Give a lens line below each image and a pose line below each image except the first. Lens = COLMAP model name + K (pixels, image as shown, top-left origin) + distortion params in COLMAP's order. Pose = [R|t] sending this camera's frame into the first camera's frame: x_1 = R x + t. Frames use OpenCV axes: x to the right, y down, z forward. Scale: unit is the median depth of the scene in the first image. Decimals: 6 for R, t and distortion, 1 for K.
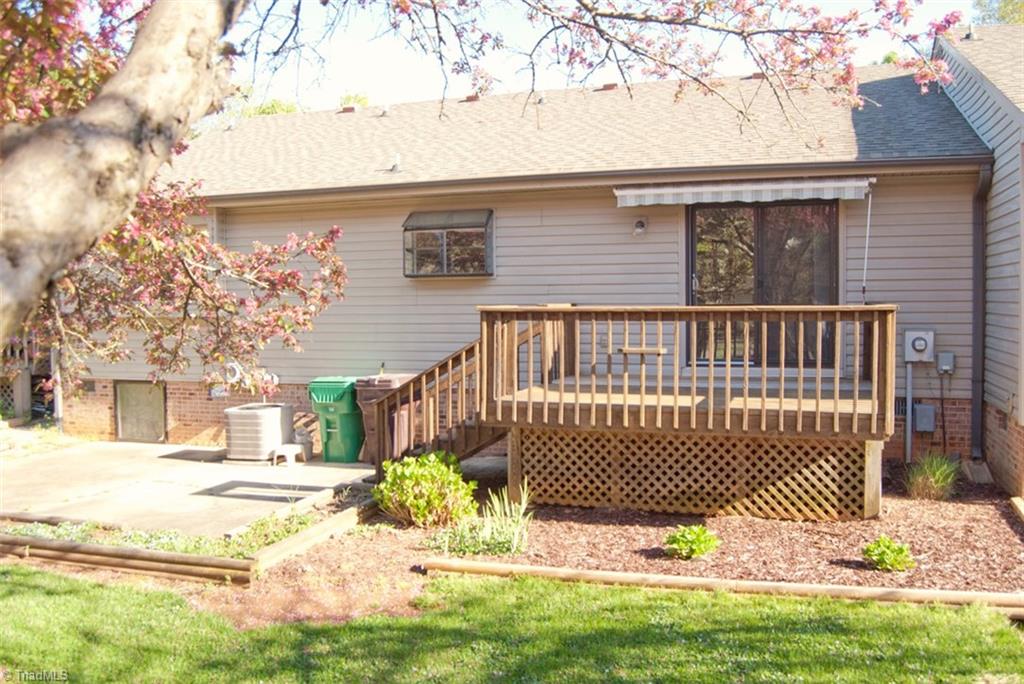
lens RADIAL K [[832.2, 0, 505.9], [0, 832.2, 338.9], [0, 0, 1]] dist [-0.112490, 0.039601]
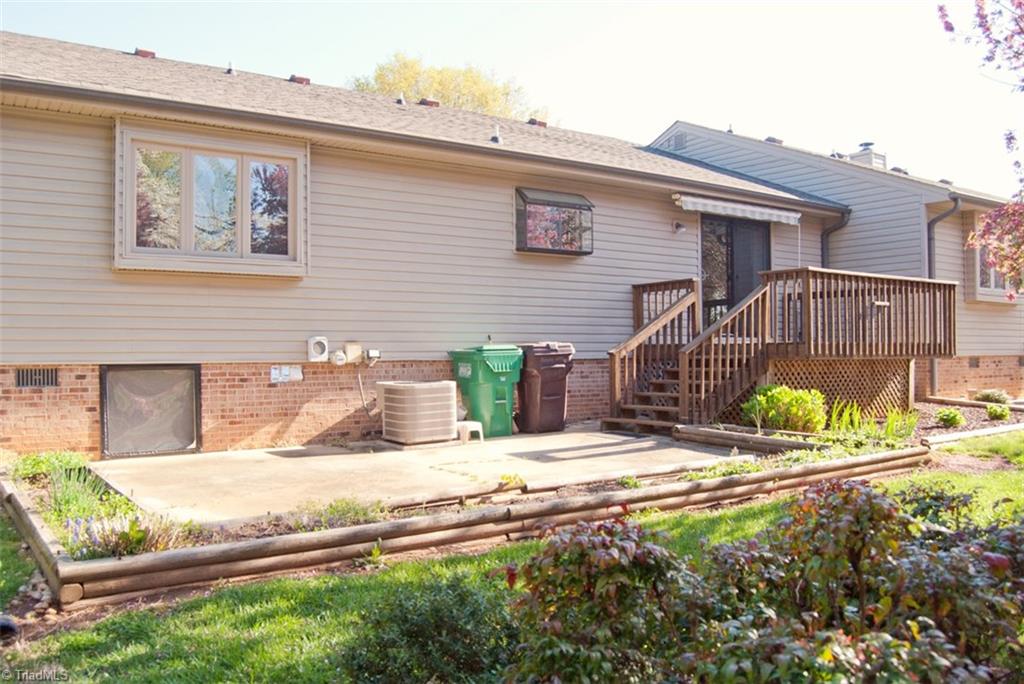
lens RADIAL K [[832.2, 0, 505.9], [0, 832.2, 338.9], [0, 0, 1]] dist [-0.112490, 0.039601]
pose [[0.630831, 0.014429, 0.775786, -0.822363], [0.029784, 0.998640, -0.042793, 0.069868], [-0.775348, 0.050101, 0.629544, 0.347236]]
